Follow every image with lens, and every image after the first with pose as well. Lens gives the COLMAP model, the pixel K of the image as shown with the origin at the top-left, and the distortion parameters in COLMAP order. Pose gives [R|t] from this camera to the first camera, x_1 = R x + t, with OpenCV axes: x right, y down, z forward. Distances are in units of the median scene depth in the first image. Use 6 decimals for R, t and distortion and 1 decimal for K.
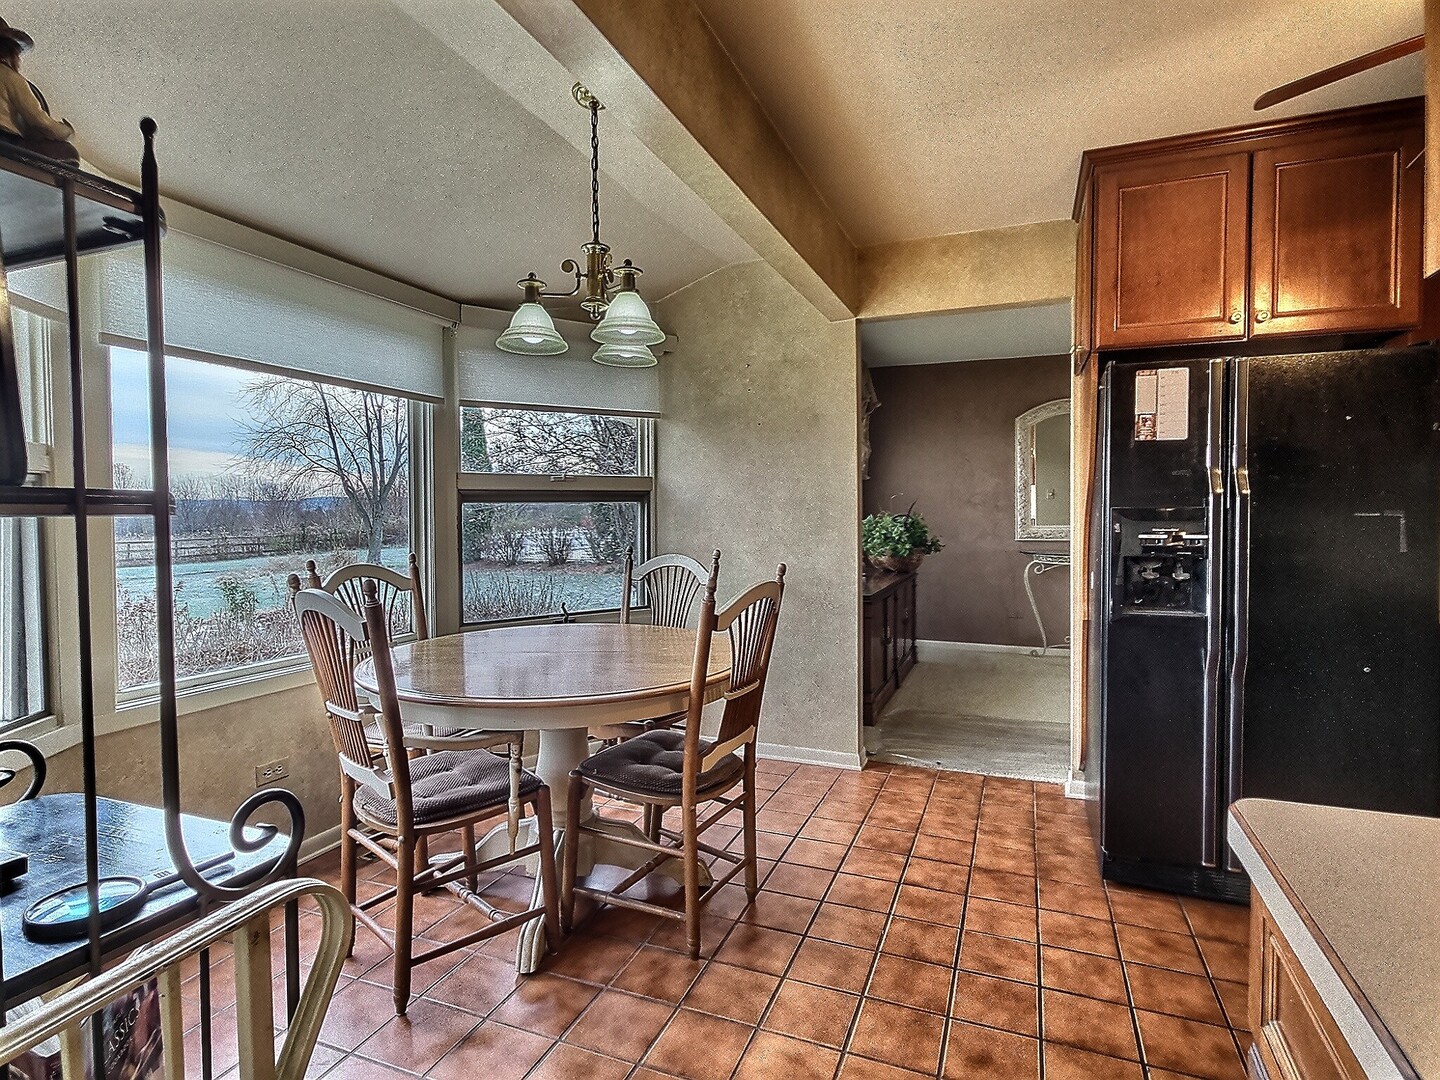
lens RADIAL K [[768.5, 0, 730.5], [0, 768.5, 532.9], [0, 0, 1]] dist [0.025645, -0.009005]
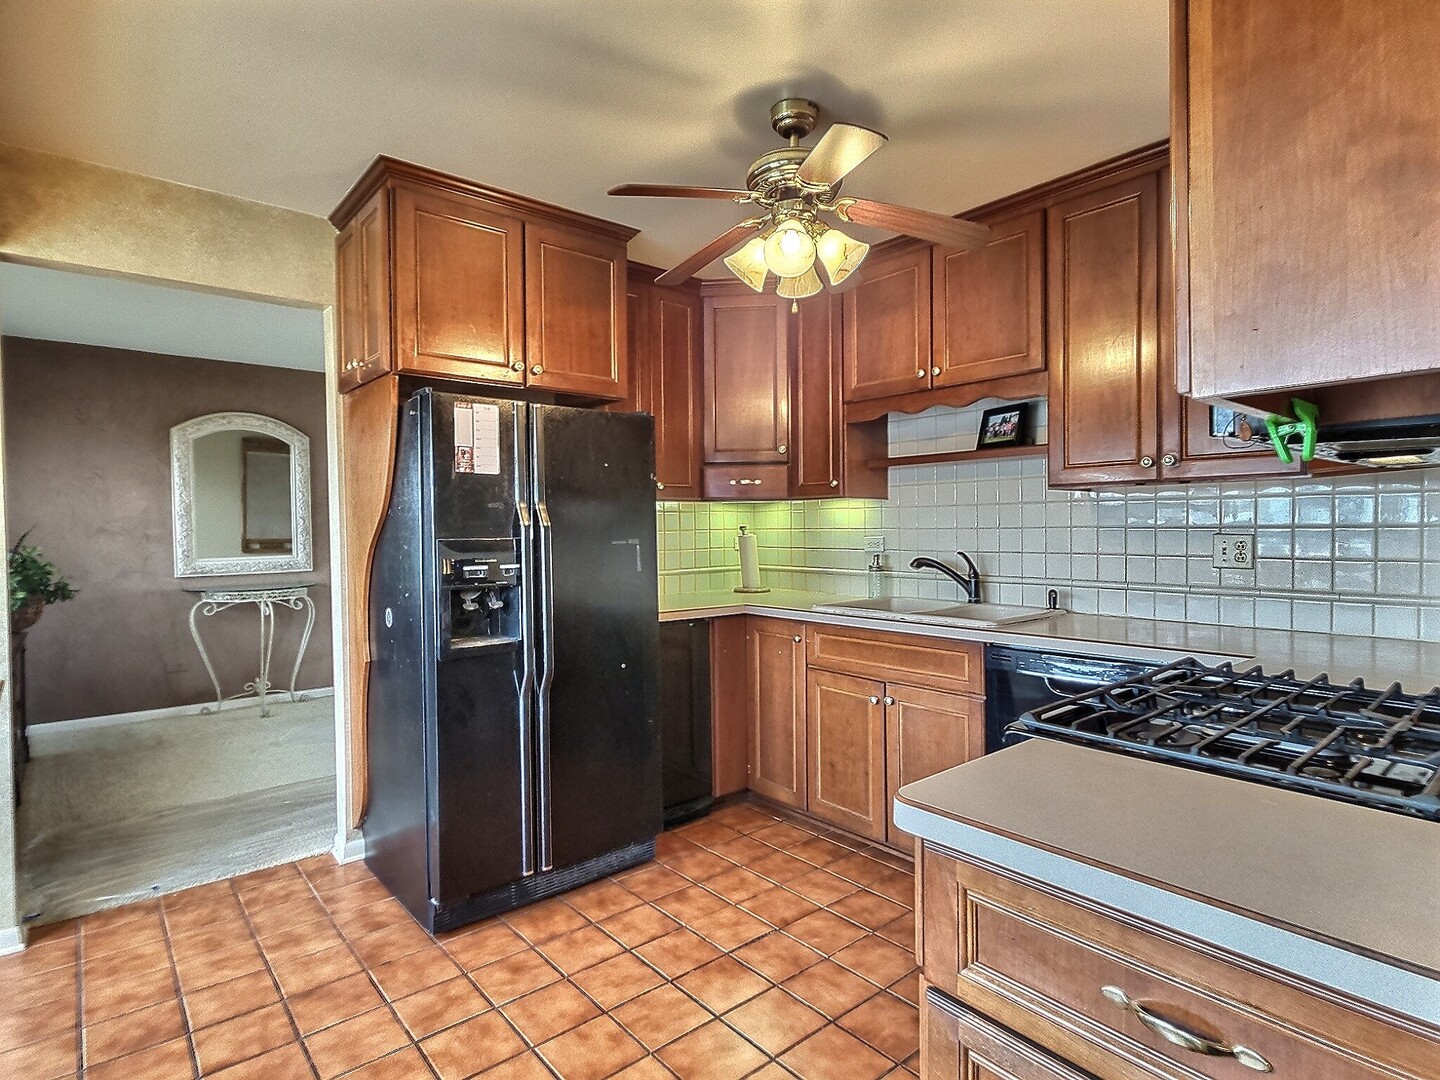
lens RADIAL K [[768.5, 0, 730.5], [0, 768.5, 532.9], [0, 0, 1]] dist [0.025645, -0.009005]
pose [[0.478622, -0.010014, 0.877964, -0.163908], [0.037304, 0.999264, -0.008939, -0.018467], [-0.877228, 0.037030, 0.478643, 0.209671]]
